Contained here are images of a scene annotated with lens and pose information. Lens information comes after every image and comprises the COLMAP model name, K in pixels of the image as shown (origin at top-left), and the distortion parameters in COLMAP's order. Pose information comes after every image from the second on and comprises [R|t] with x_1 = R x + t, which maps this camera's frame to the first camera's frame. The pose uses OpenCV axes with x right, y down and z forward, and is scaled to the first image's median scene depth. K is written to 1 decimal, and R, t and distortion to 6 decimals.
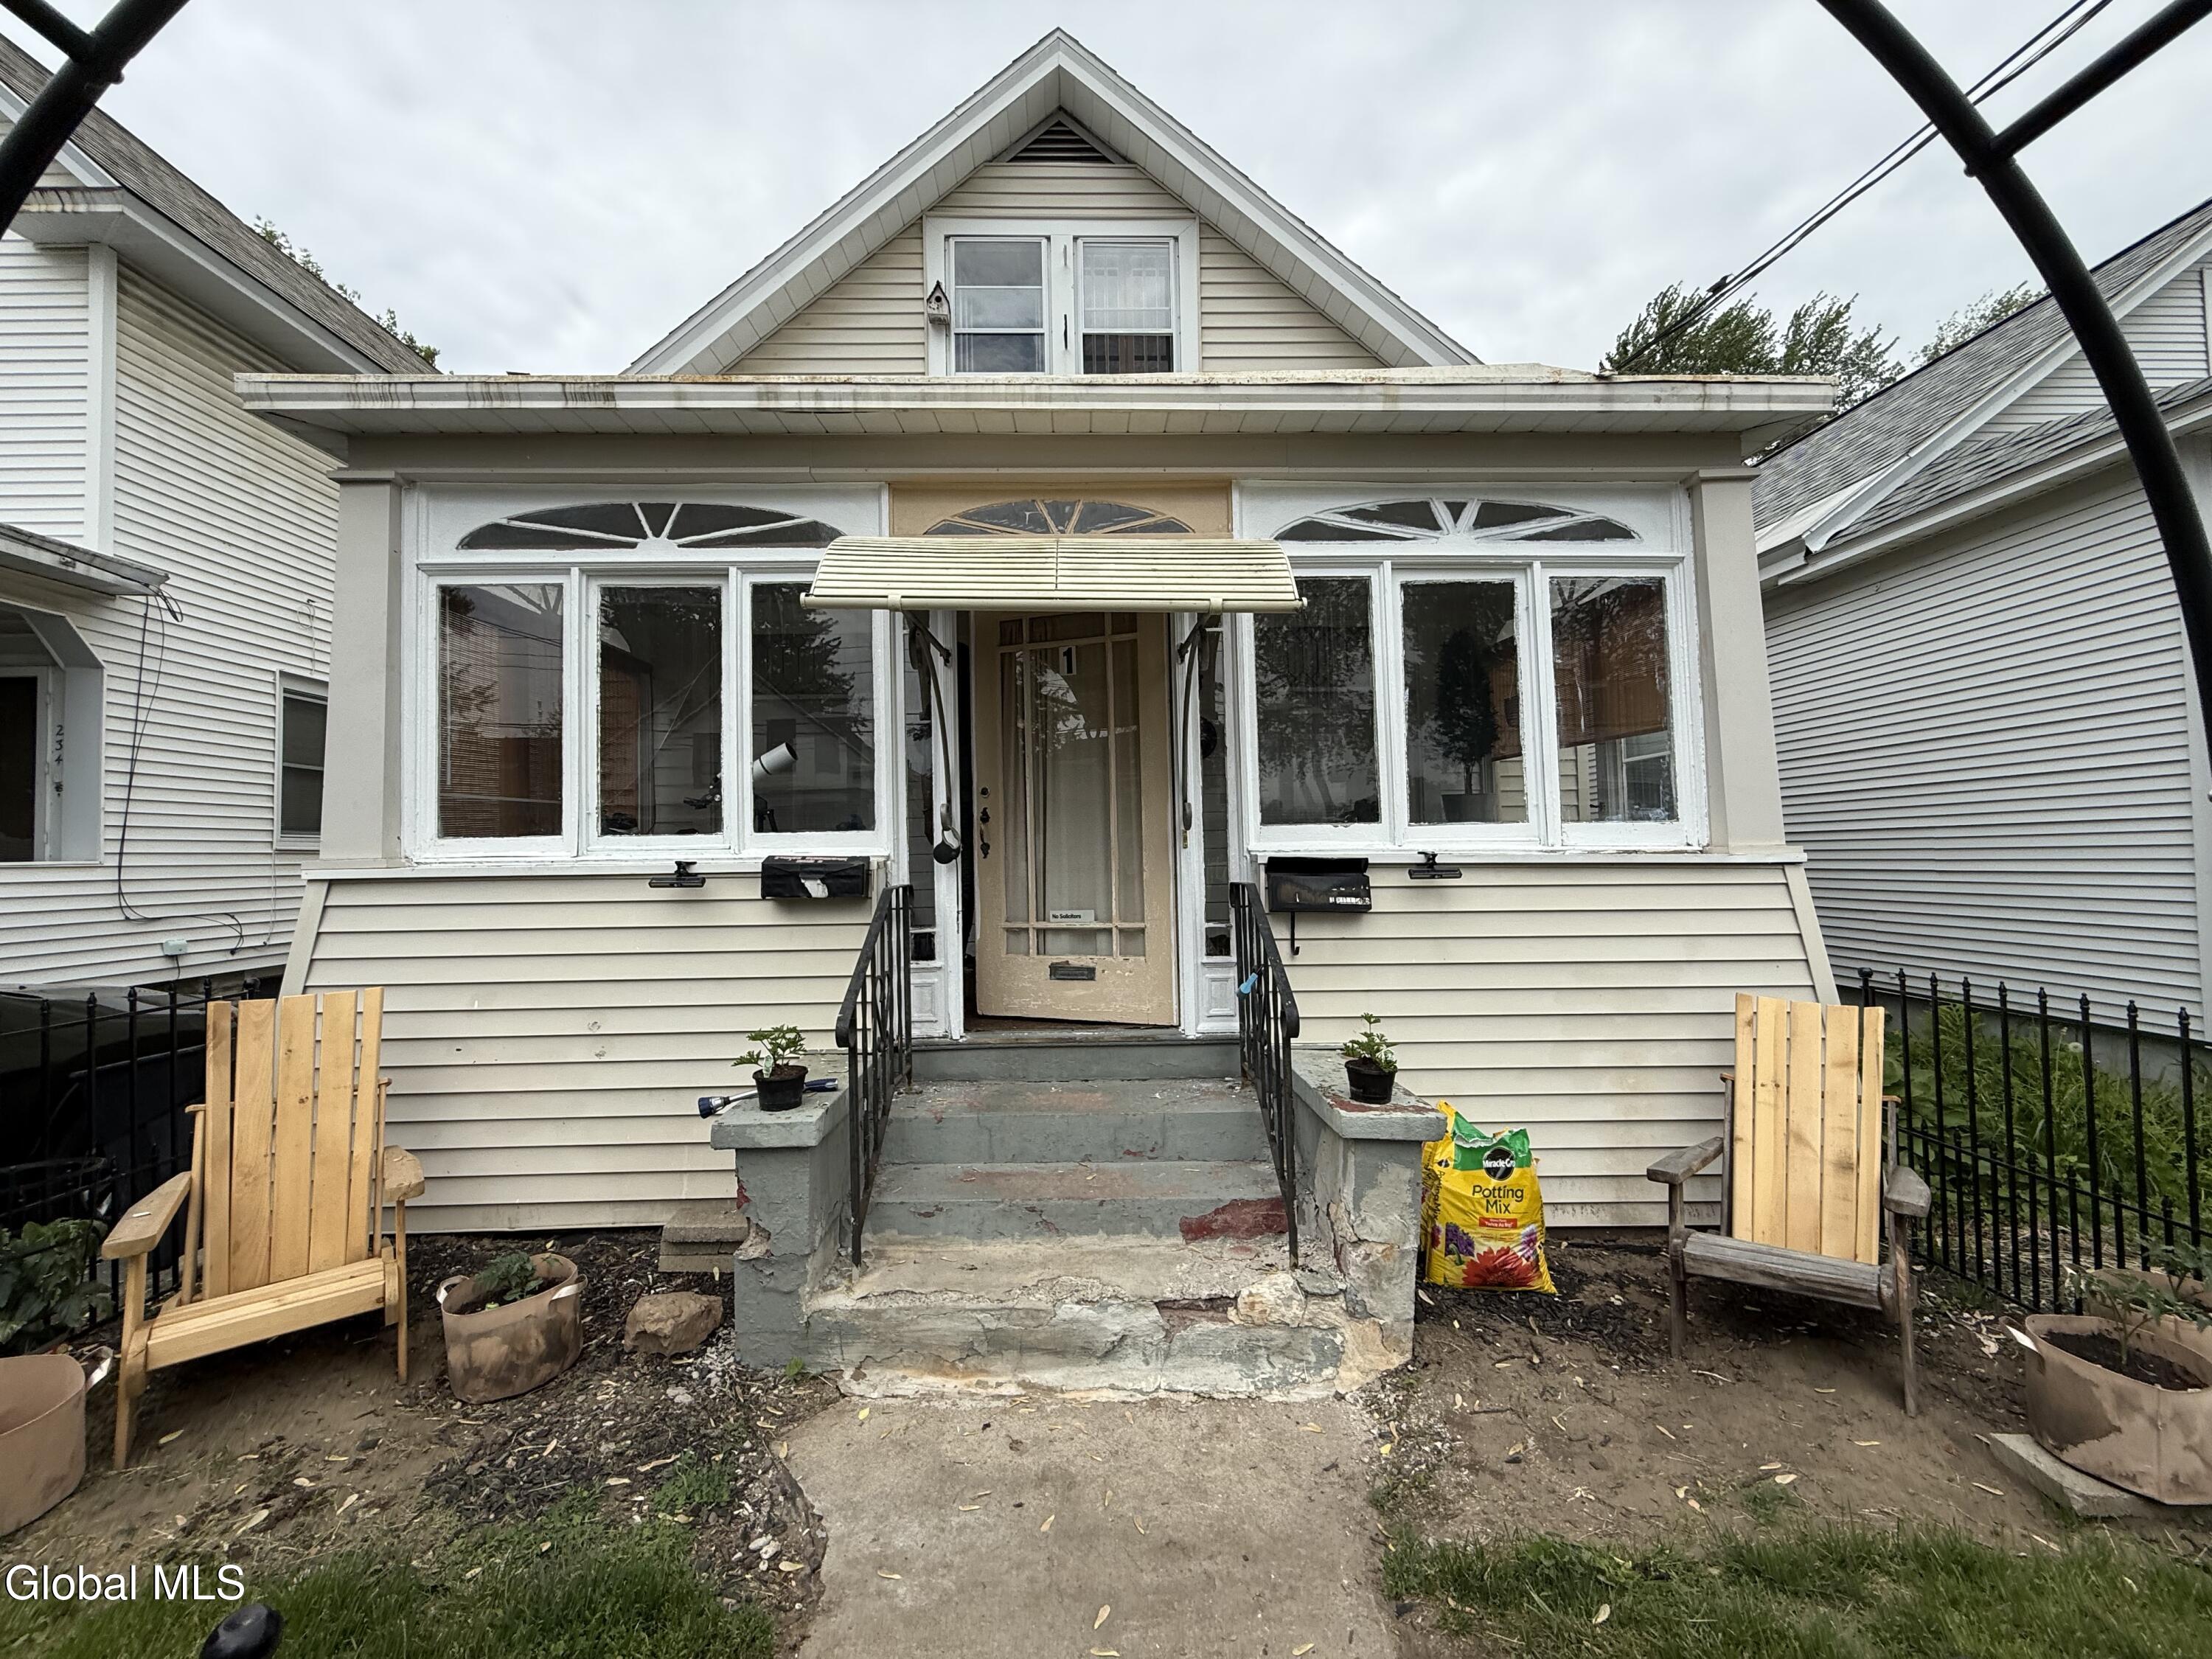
lens RADIAL K [[896.8, 0, 1092.0], [0, 896.8, 832.3], [0, 0, 1]] dist [0.009504, 0.000261]
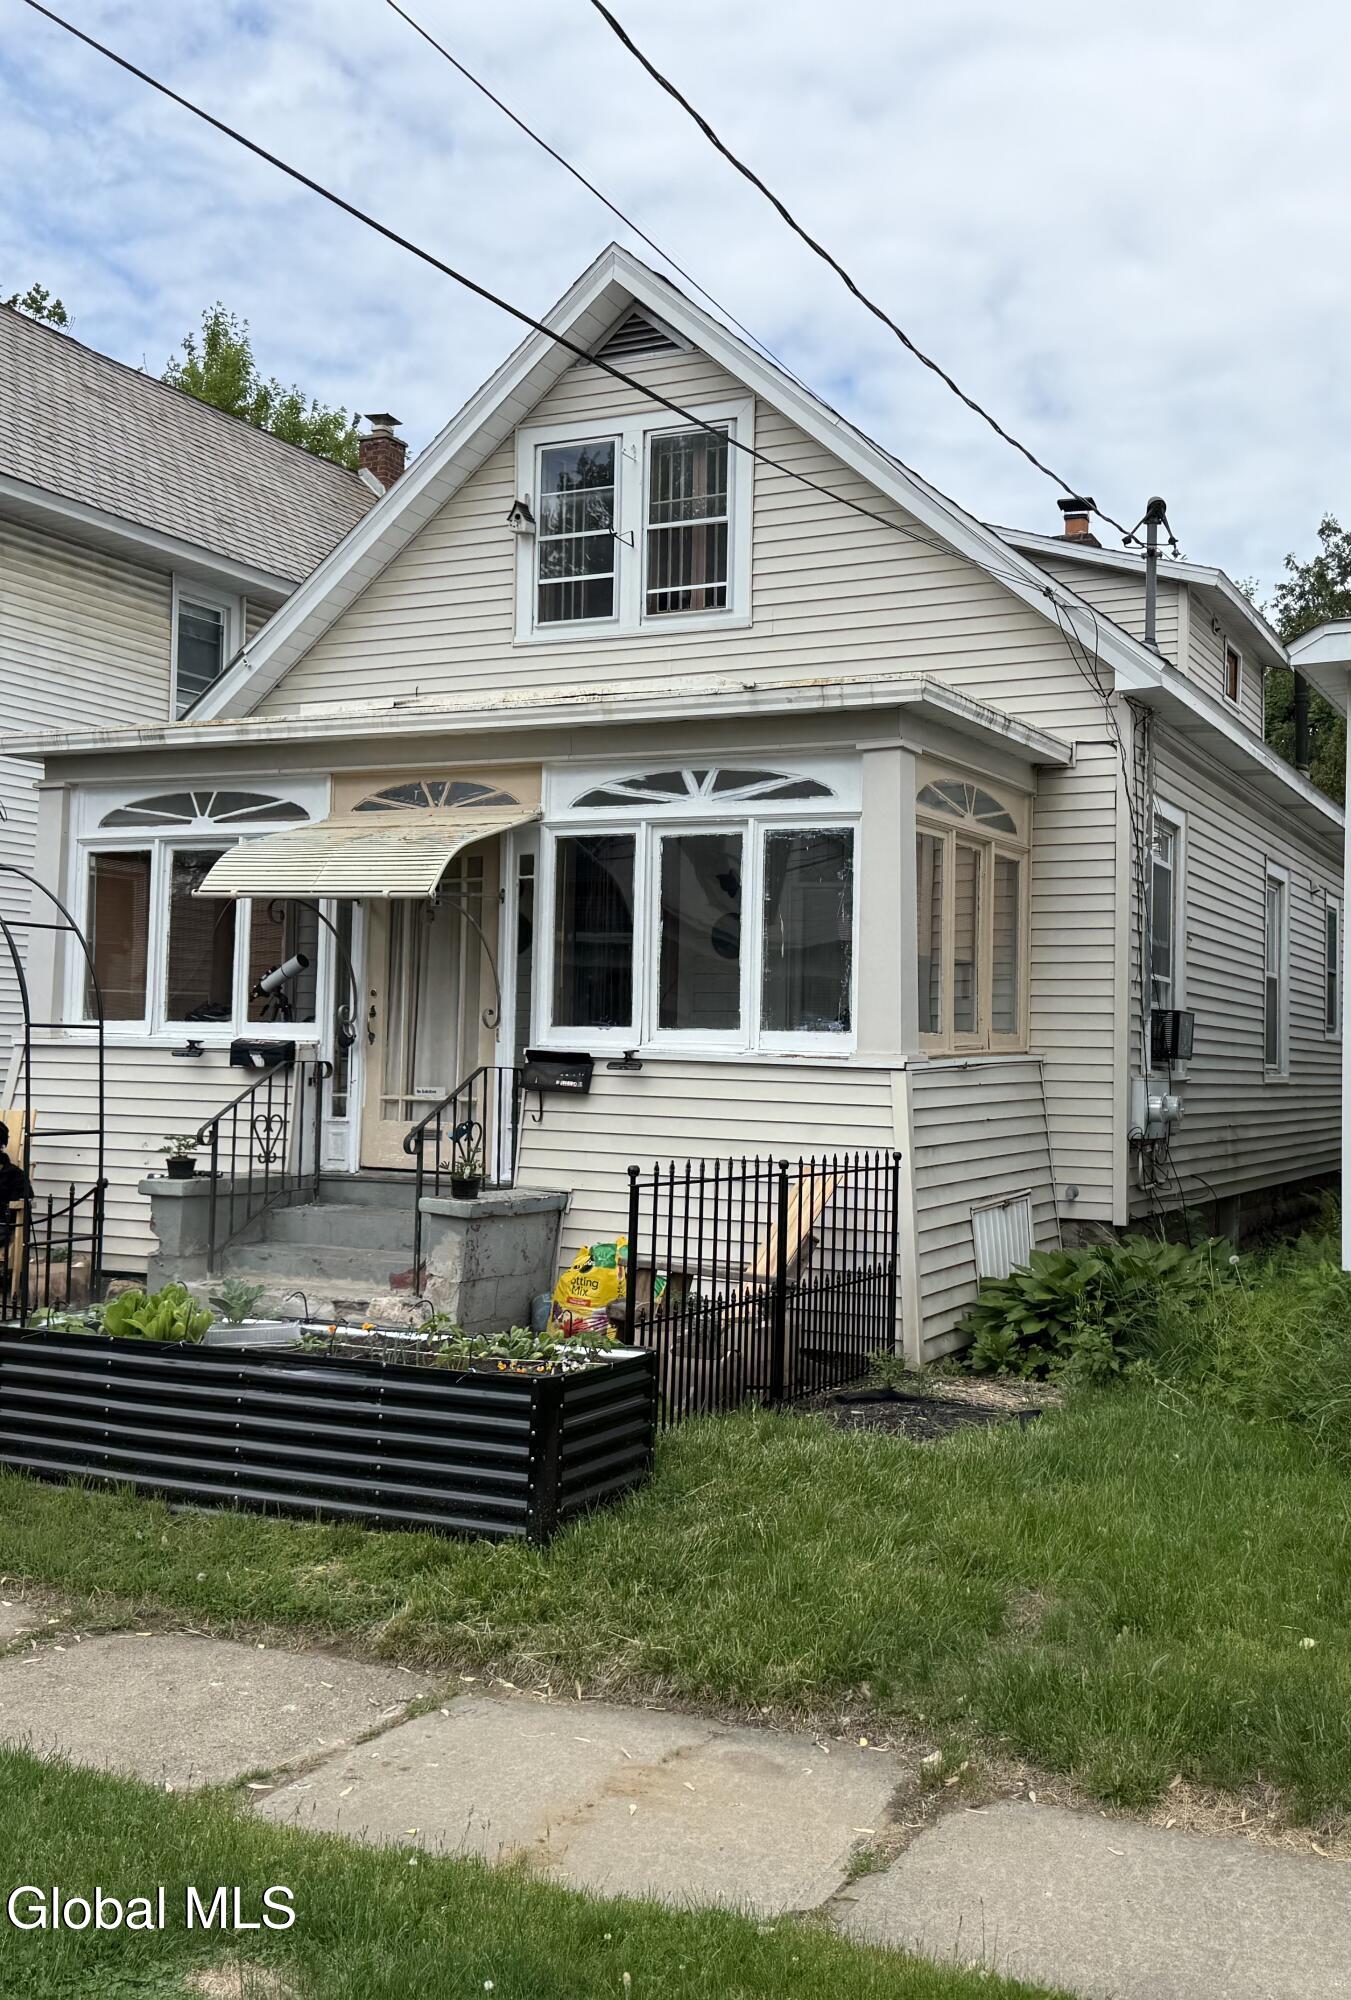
lens RADIAL K [[1848.2, 0, 675.5], [0, 1848.2, 1000.0], [0, 0, 1]] dist [0.198606, -0.014185]
pose [[0.878569, 0.020999, -0.477153, 1.652602], [-0.025852, 0.999659, -0.003605, -0.041720], [0.476915, 0.015502, 0.878813, -1.301619]]
